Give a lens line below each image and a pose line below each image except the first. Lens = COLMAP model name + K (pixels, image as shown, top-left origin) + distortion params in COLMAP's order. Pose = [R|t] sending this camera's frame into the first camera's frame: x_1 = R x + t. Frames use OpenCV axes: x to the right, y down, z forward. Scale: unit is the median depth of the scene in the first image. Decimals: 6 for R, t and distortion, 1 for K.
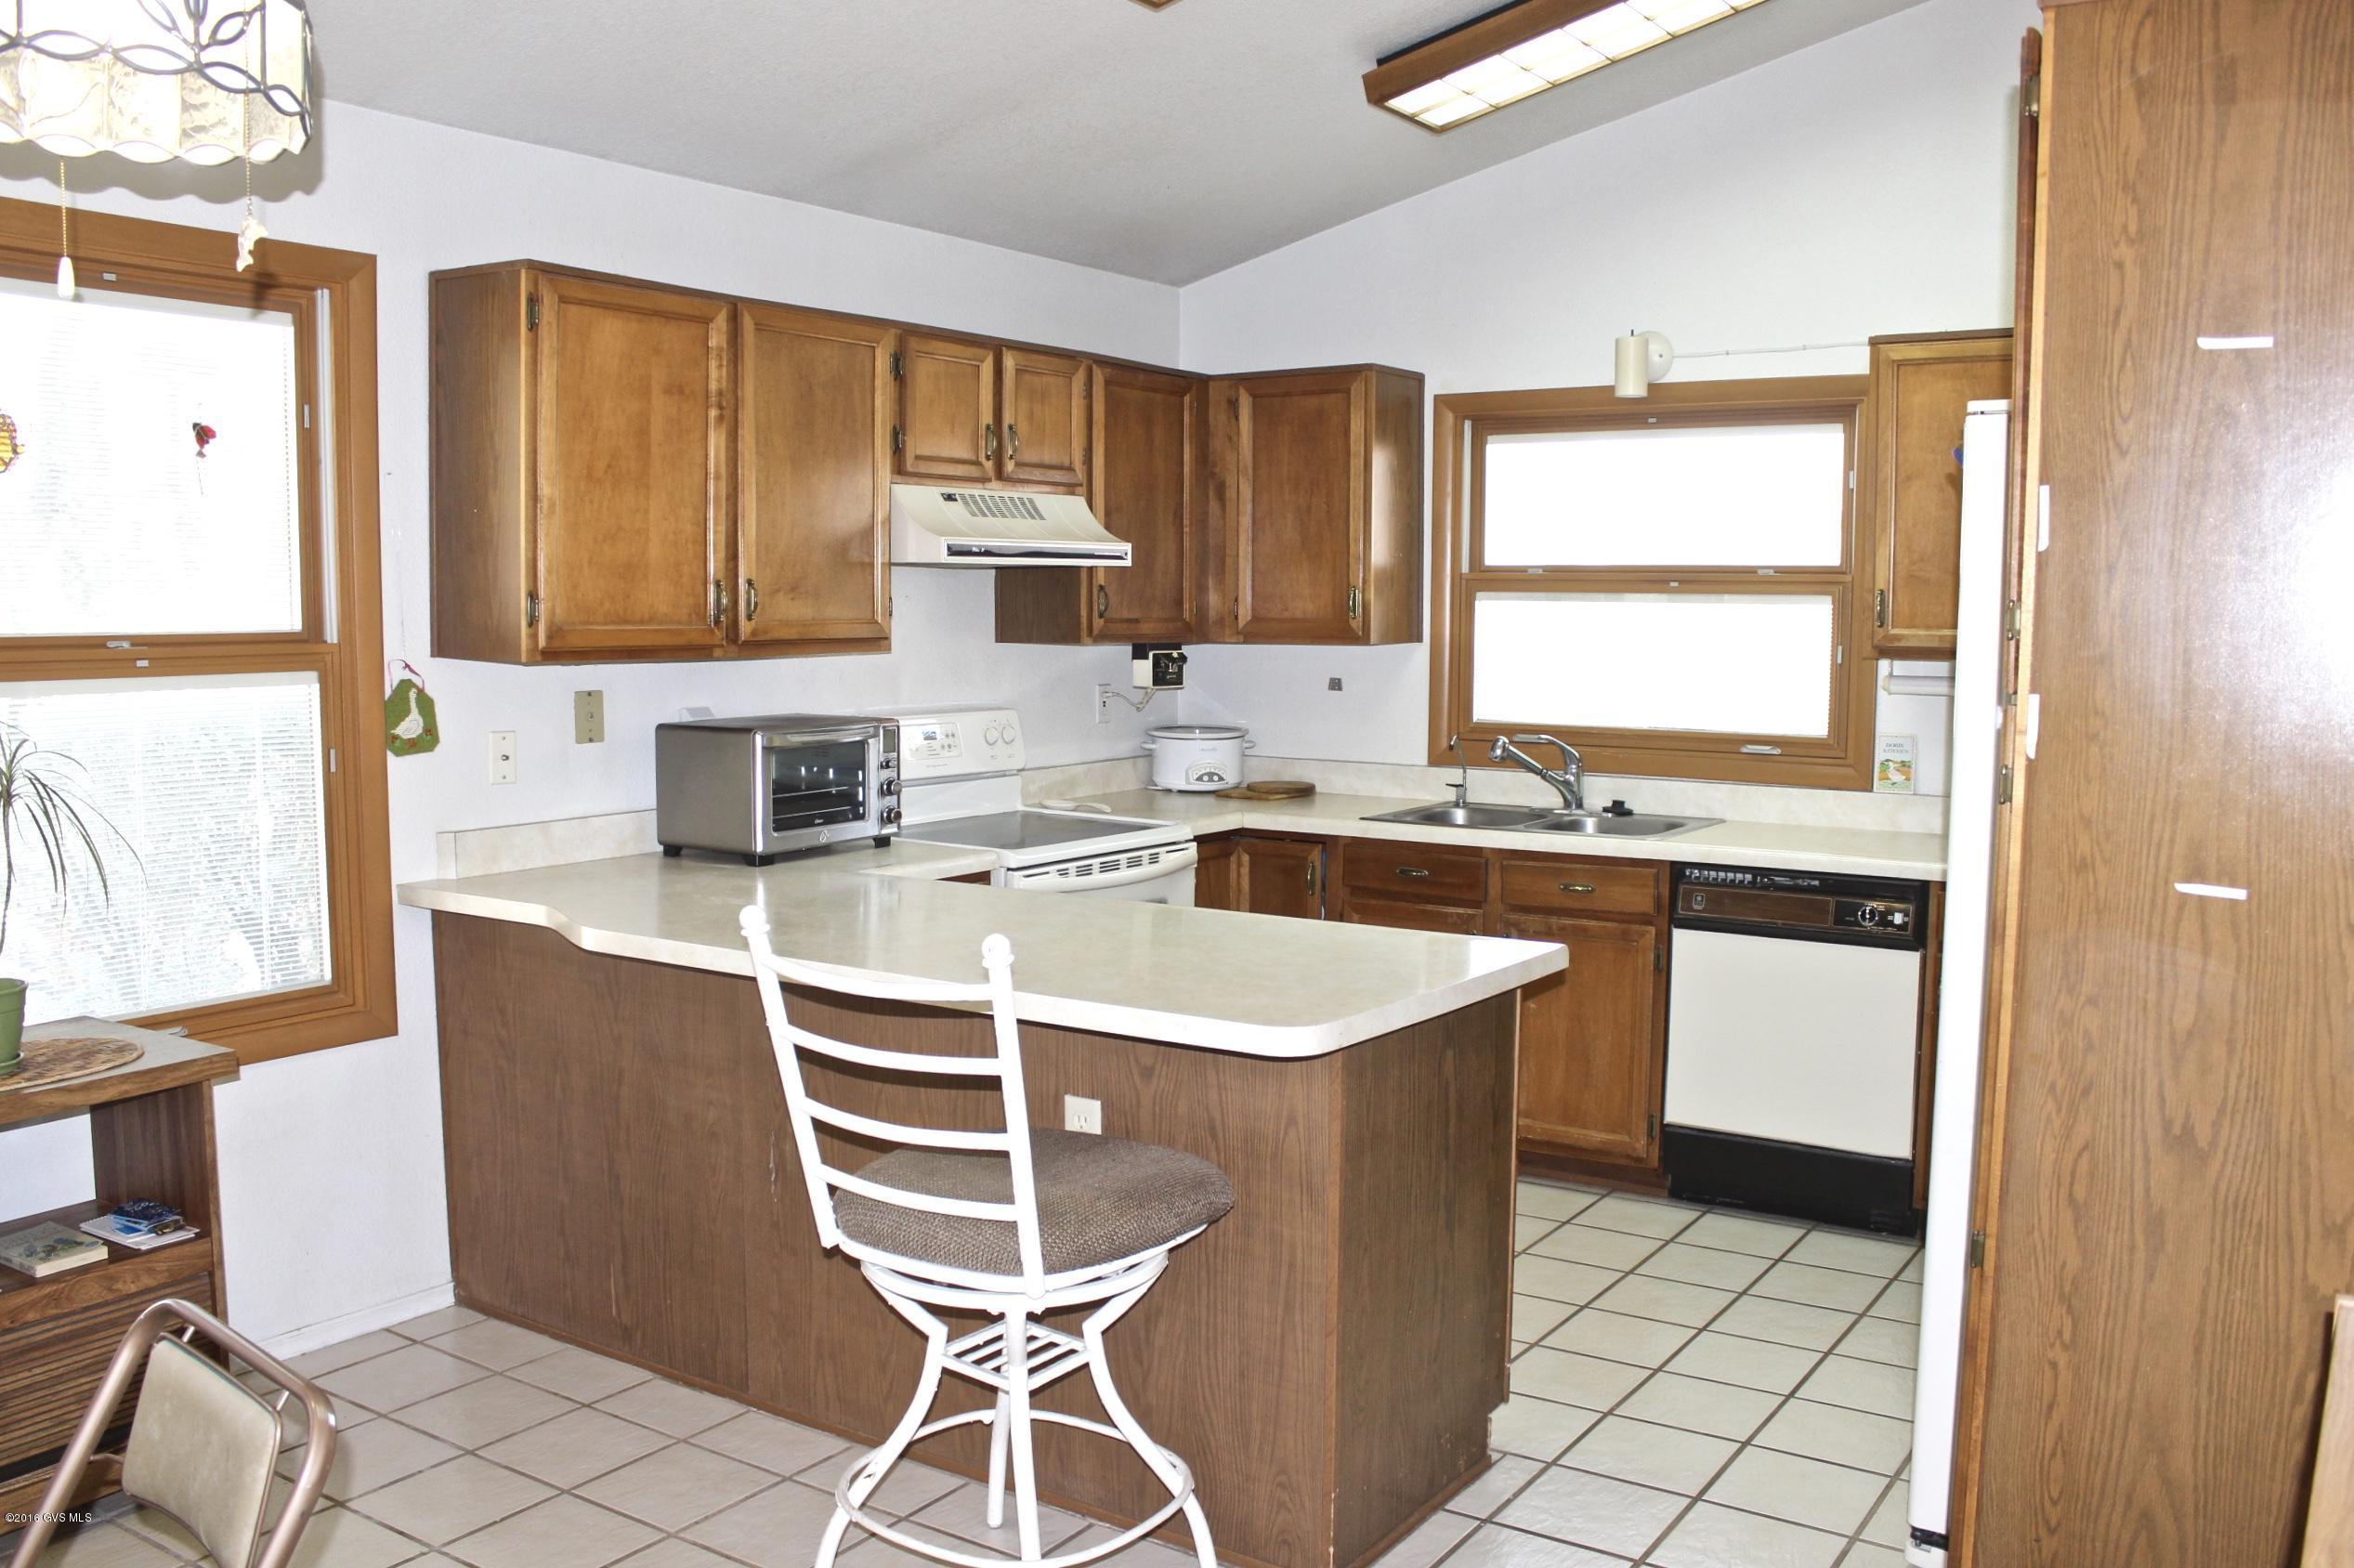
lens RADIAL K [[2004.9, 0, 1196.3], [0, 2004.9, 769.1], [0, 0, 1]] dist [-0.157487, 0.135983]
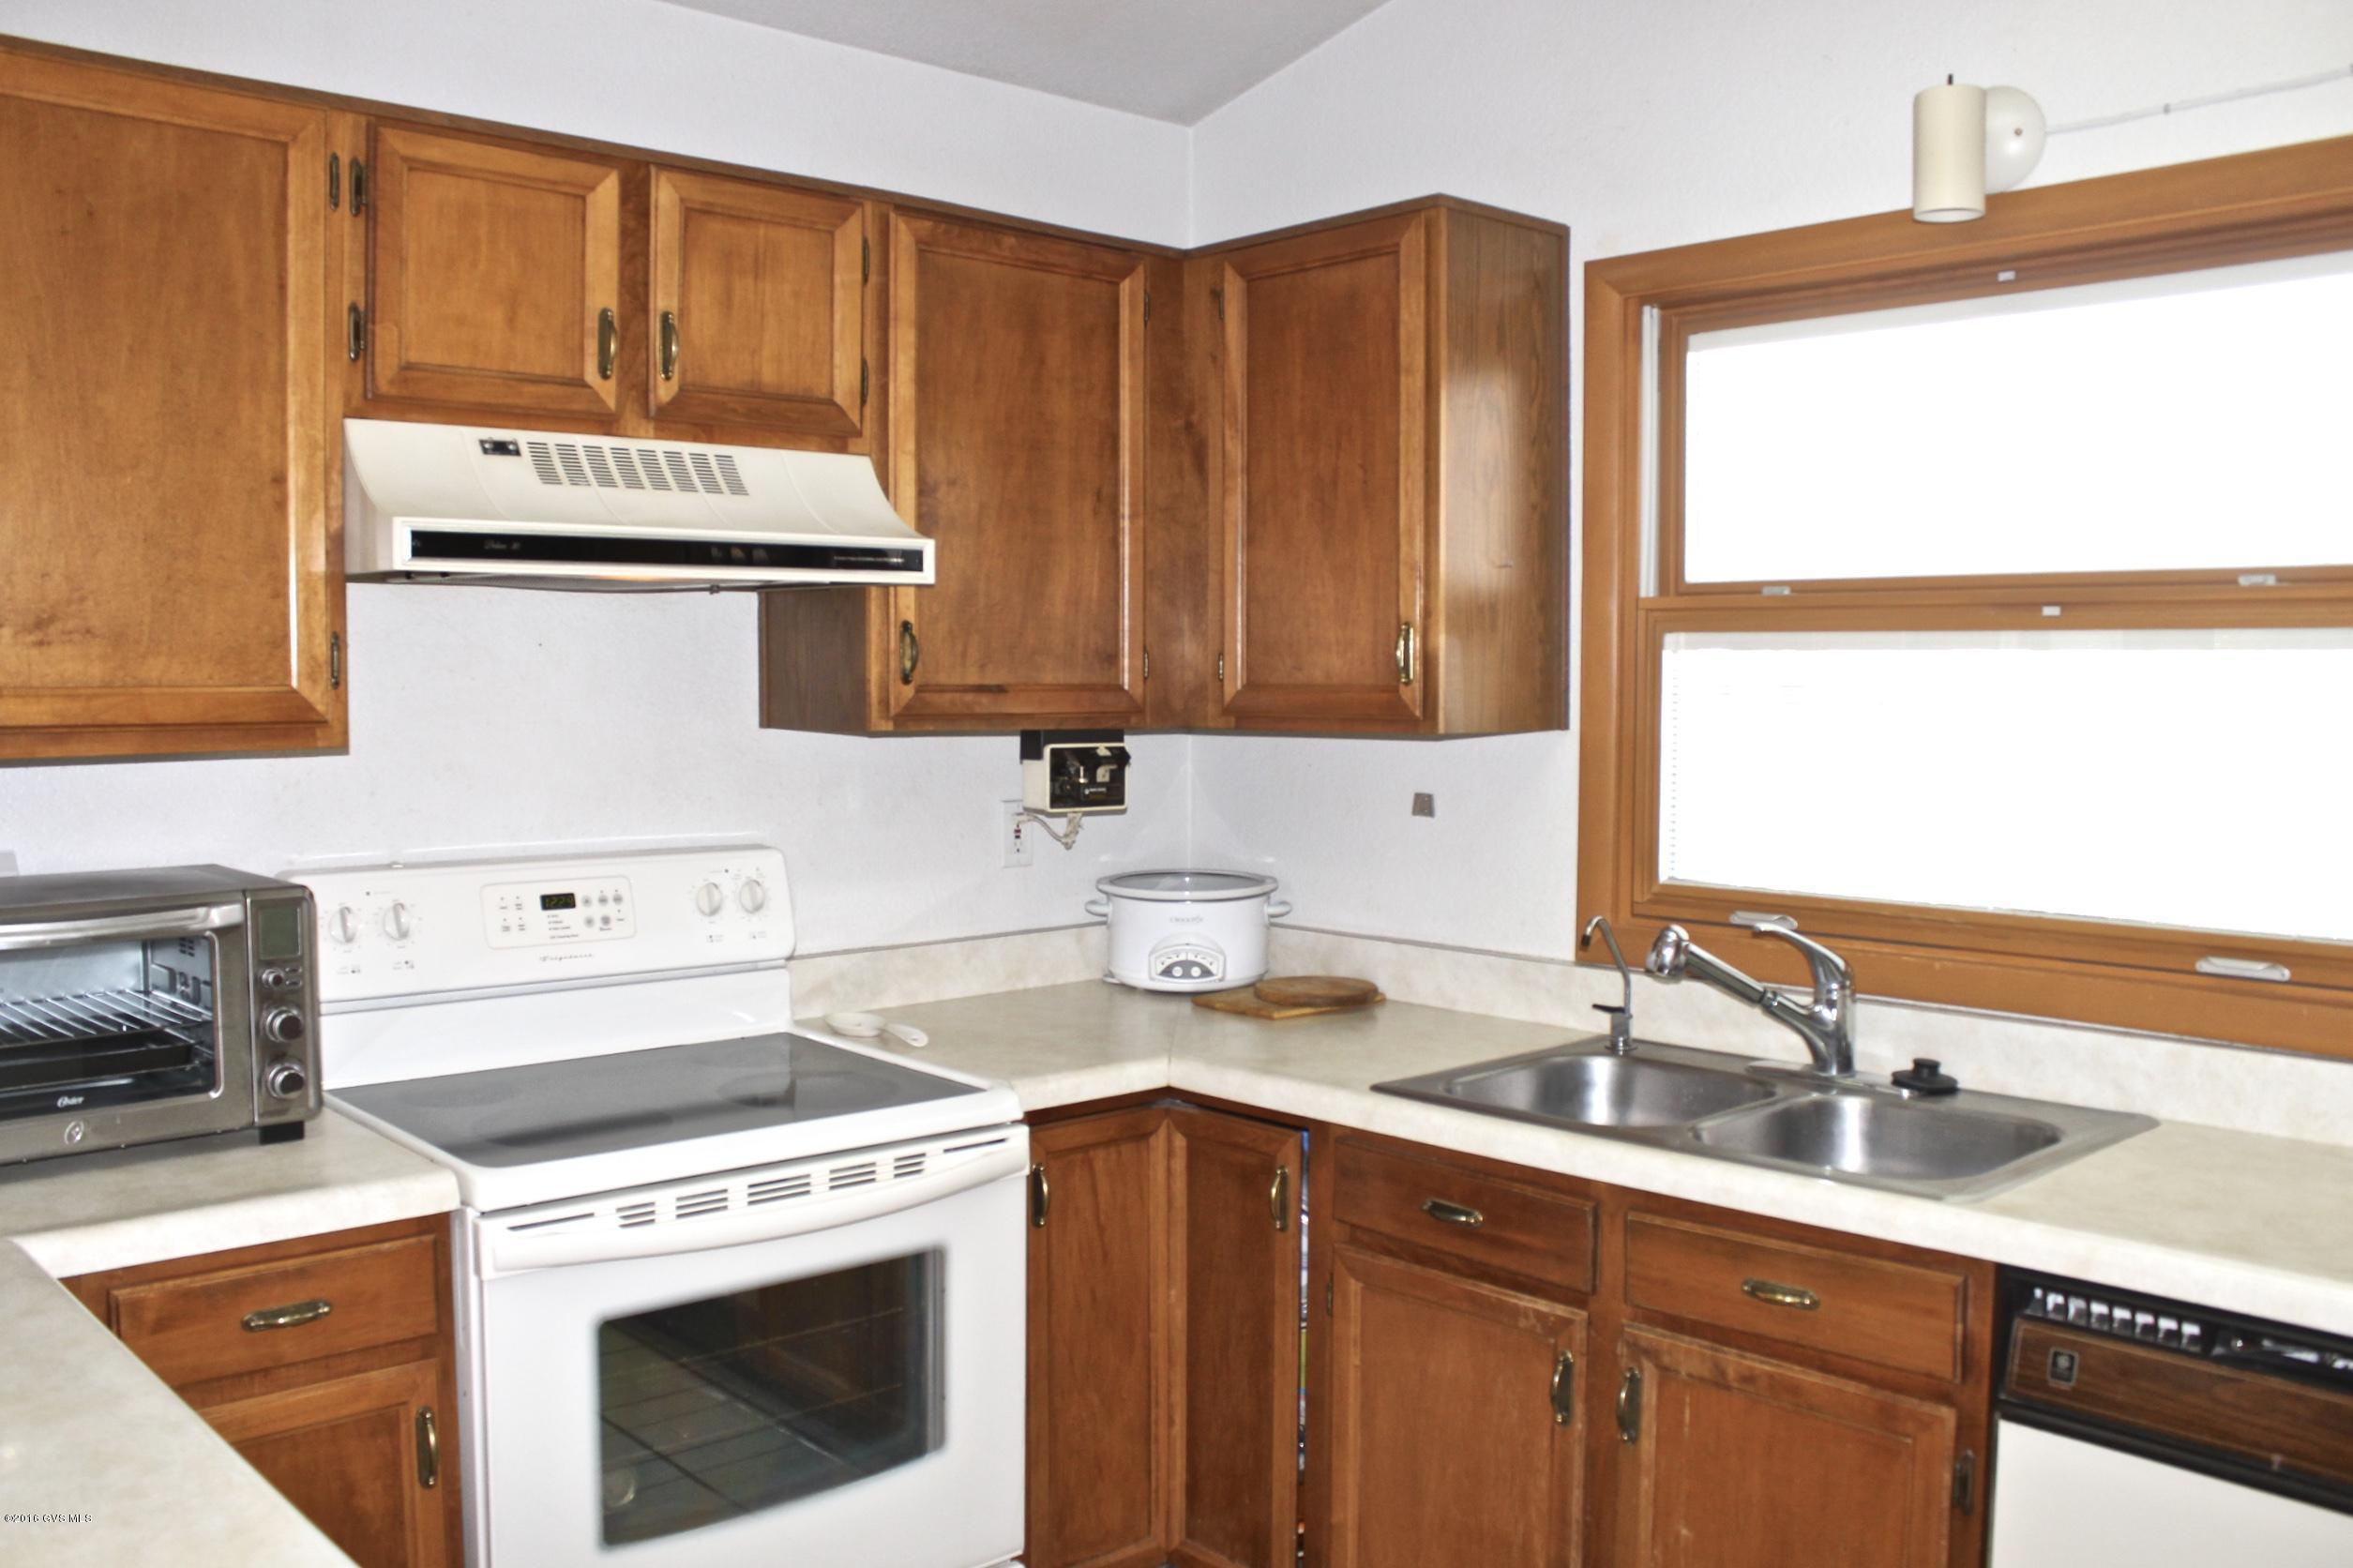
lens RADIAL K [[2004.1, 0, 1184.8], [0, 2004.1, 781.1], [0, 0, 1]] dist [-0.157487, 0.135983]
pose [[0.971486, 0.009295, -0.236913, 0.149648], [-0.016445, 0.999467, -0.028219, -0.035366], [0.236525, 0.031310, 0.971121, 0.496046]]
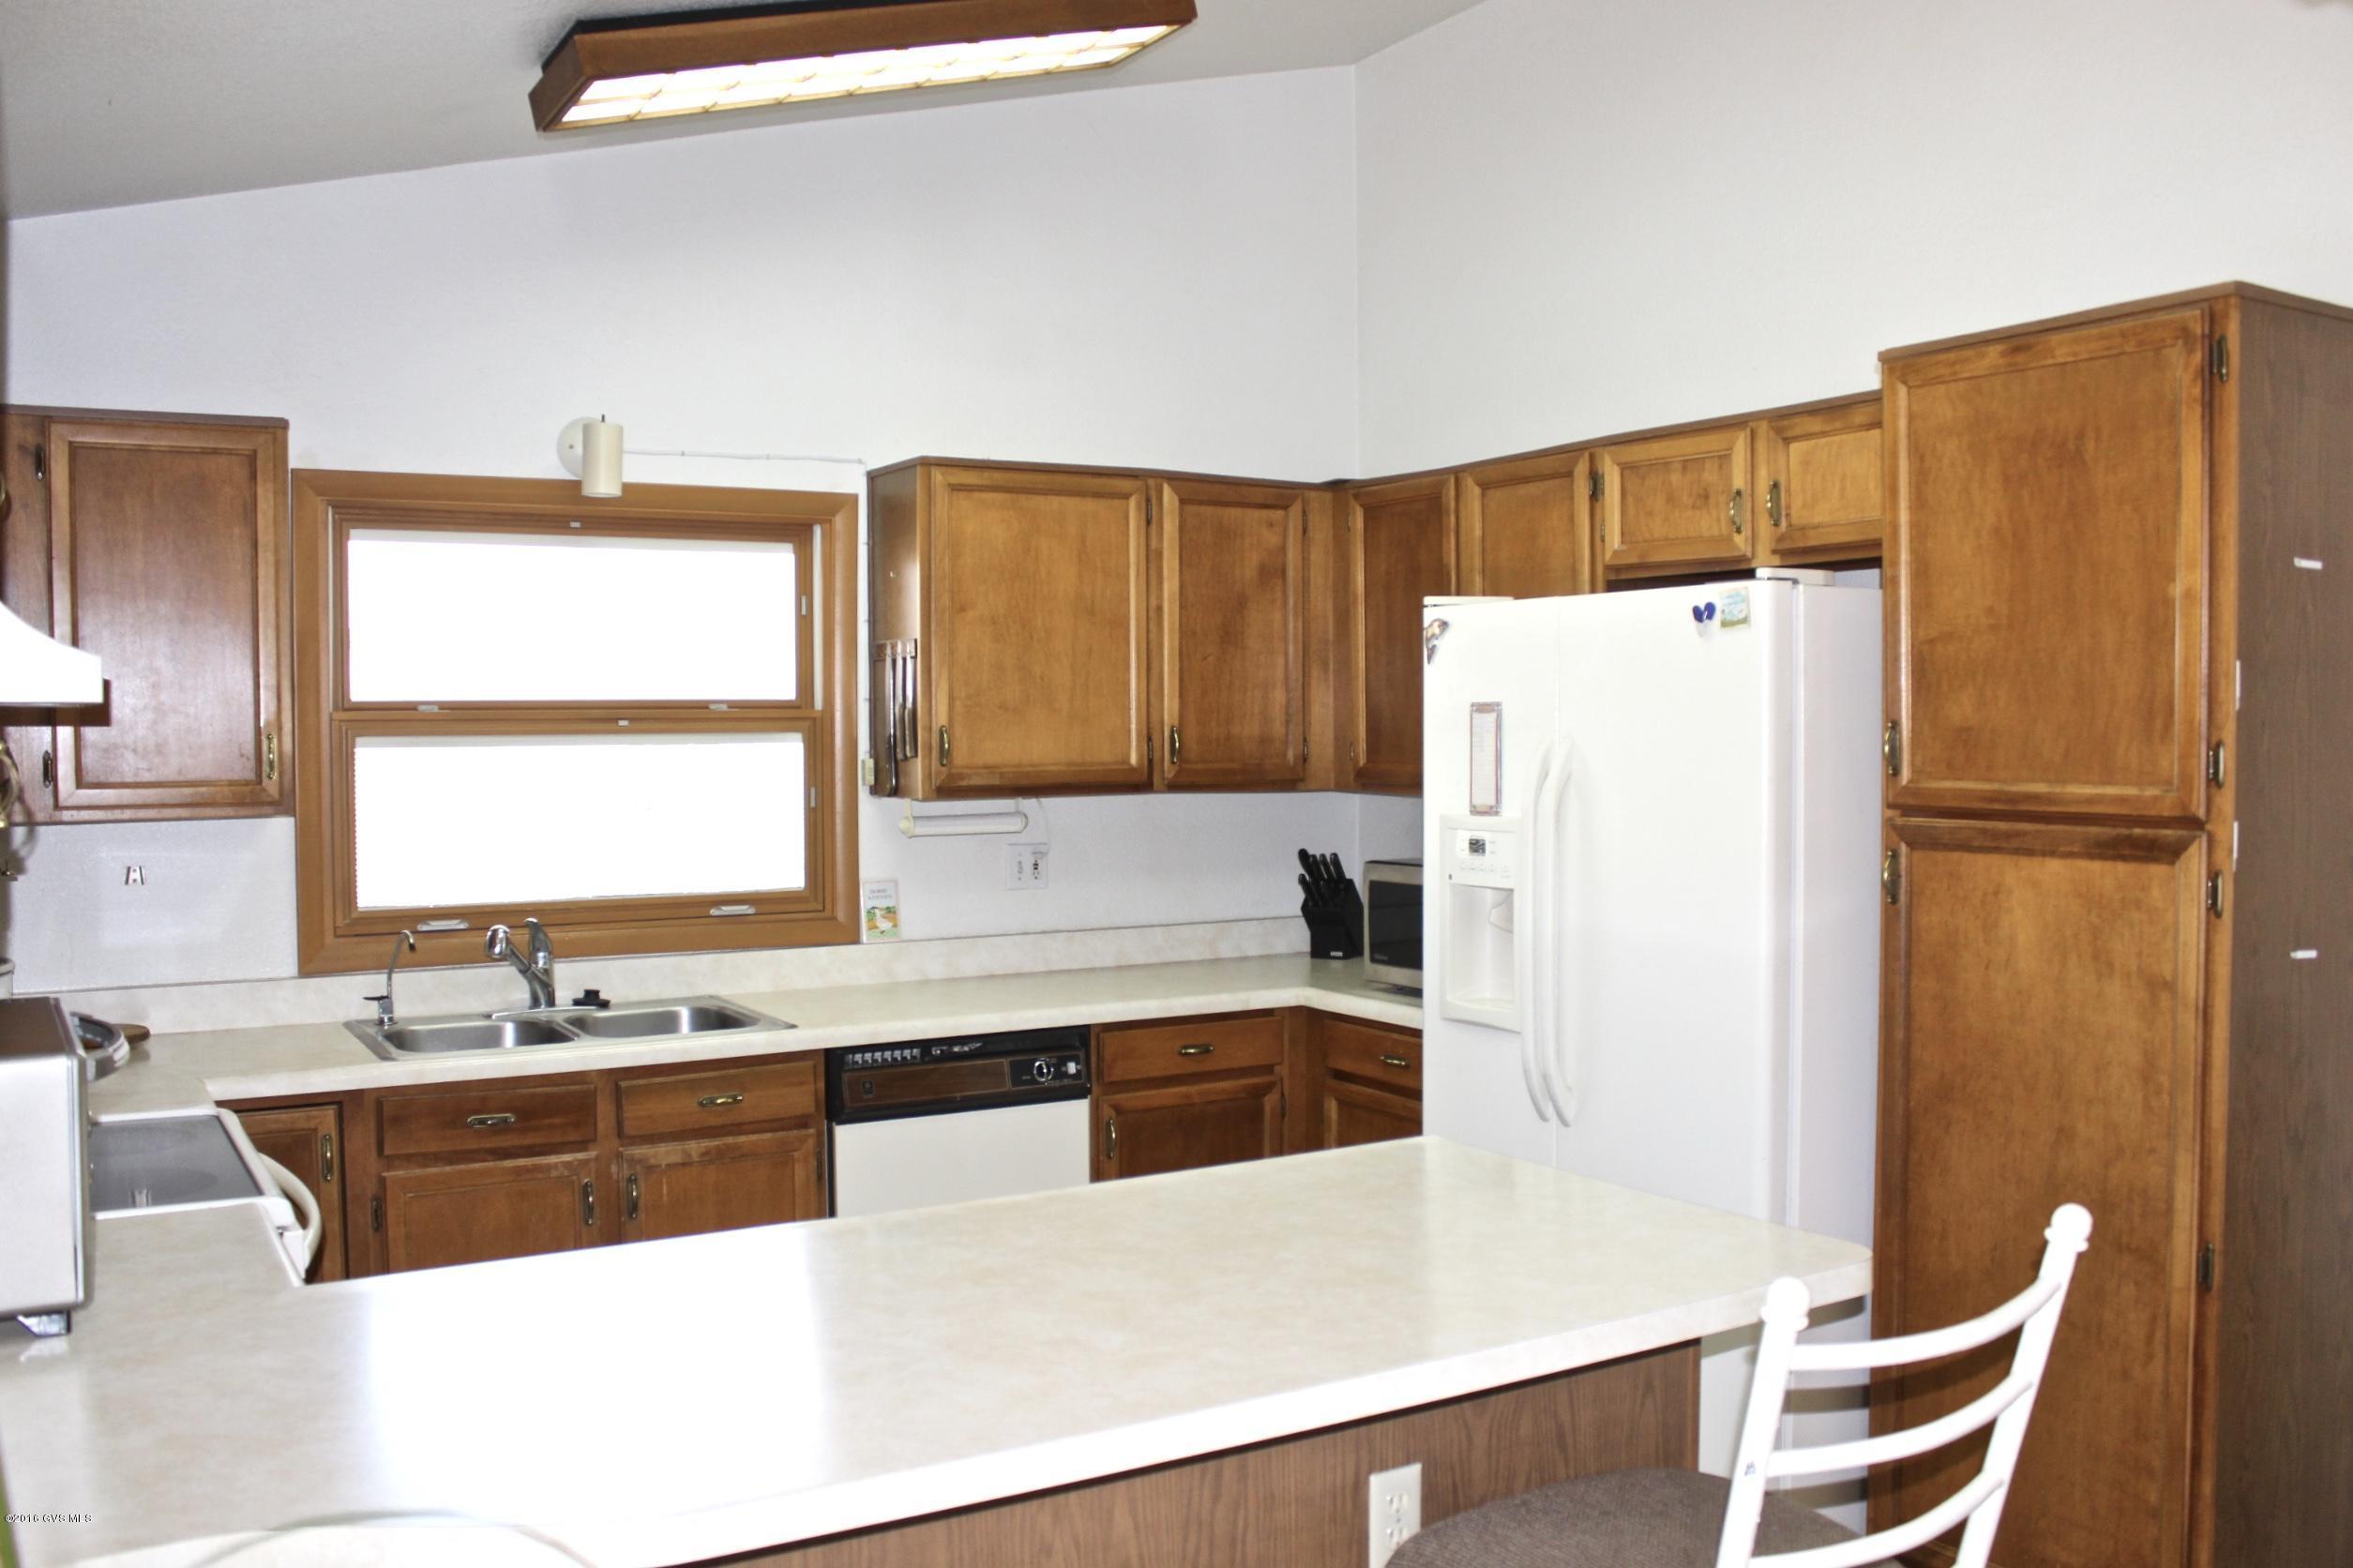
lens RADIAL K [[2004.1, 0, 1173.9], [0, 2004.1, 769.5], [0, 0, 1]] dist [-0.157487, 0.135983]
pose [[0.431516, -0.031316, 0.901562, -0.411143], [0.083260, 0.996514, -0.005237, -0.049764], [-0.898255, 0.077324, 0.432619, 0.431124]]
